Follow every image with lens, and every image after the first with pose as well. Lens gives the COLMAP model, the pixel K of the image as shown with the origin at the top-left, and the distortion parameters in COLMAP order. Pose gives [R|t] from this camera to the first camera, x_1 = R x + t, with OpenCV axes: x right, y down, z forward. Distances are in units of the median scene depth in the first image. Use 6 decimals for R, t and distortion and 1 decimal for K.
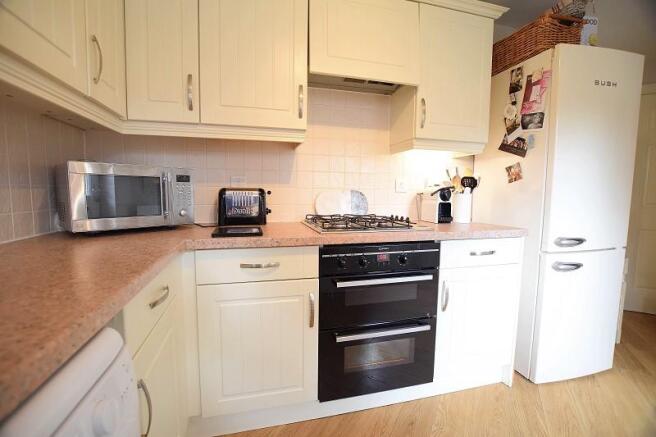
lens RADIAL K [[289.7, 0, 325.5], [0, 289.7, 218.6], [0, 0, 1]] dist [-0.035490, 0.006393]
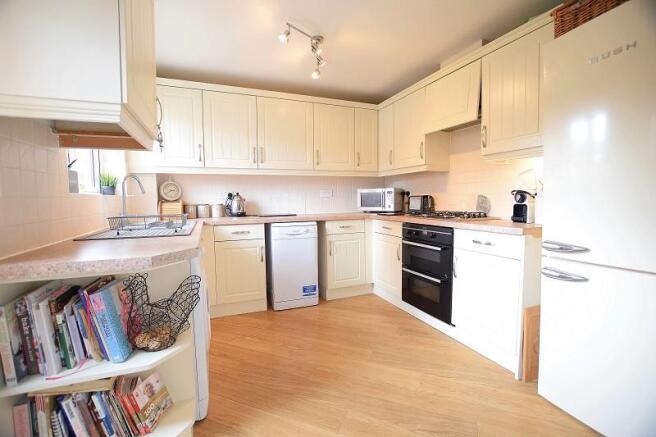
lens RADIAL K [[289.7, 0, 325.5], [0, 289.7, 218.6], [0, 0, 1]] dist [-0.035490, 0.006393]
pose [[0.128394, 0.058062, -0.990022, 1.581482], [-0.076864, 0.995864, 0.048436, 0.004831], [0.988740, 0.069878, 0.132326, 0.120982]]
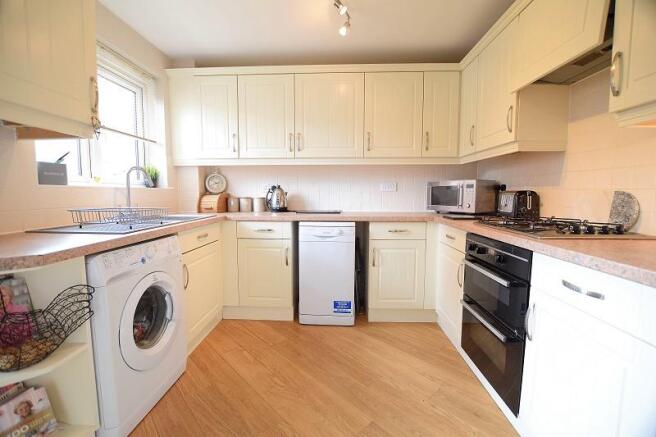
lens RADIAL K [[289.7, 0, 325.5], [0, 289.7, 218.6], [0, 0, 1]] dist [-0.035490, 0.006393]
pose [[-0.301997, 0.076252, -0.950255, 1.184728], [-0.089924, 0.990073, 0.108025, -0.044600], [0.949058, 0.118074, -0.292142, 0.586876]]
